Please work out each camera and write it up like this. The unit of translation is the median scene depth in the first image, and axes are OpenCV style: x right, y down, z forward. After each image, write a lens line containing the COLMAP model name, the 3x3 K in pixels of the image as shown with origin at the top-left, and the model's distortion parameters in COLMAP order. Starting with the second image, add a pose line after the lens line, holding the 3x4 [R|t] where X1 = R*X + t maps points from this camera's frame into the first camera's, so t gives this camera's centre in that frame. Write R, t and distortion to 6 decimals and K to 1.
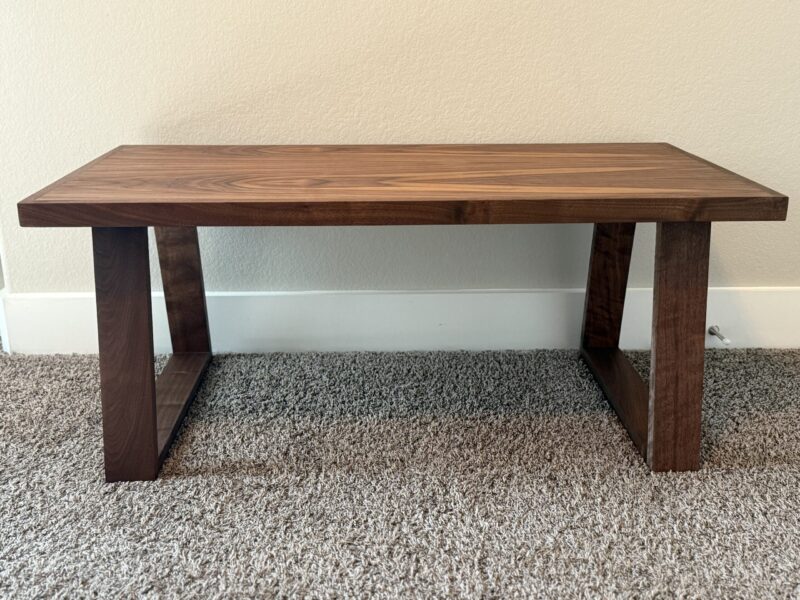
lens RADIAL K [[863.8, 0, 398.8], [0, 863.8, 299.5], [0, 0, 1]] dist [0.061619, 0.000000]
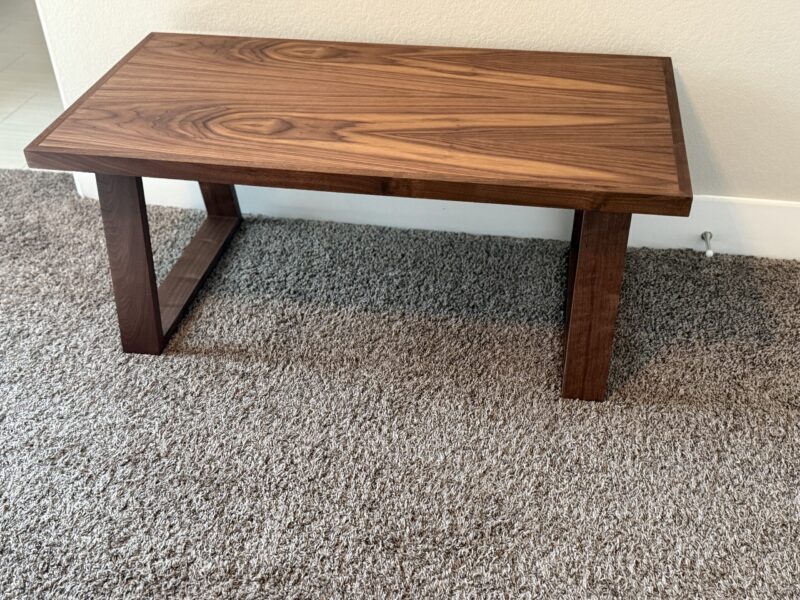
lens RADIAL K [[863.8, 0, 416.0], [0, 863.8, 303.5], [0, 0, 1]] dist [0.061619, 0.000000]
pose [[0.980156, 0.111147, -0.164135, 0.285233], [-0.050327, 0.940415, 0.336283, -0.308576], [0.191732, -0.321349, 0.927347, -0.068814]]
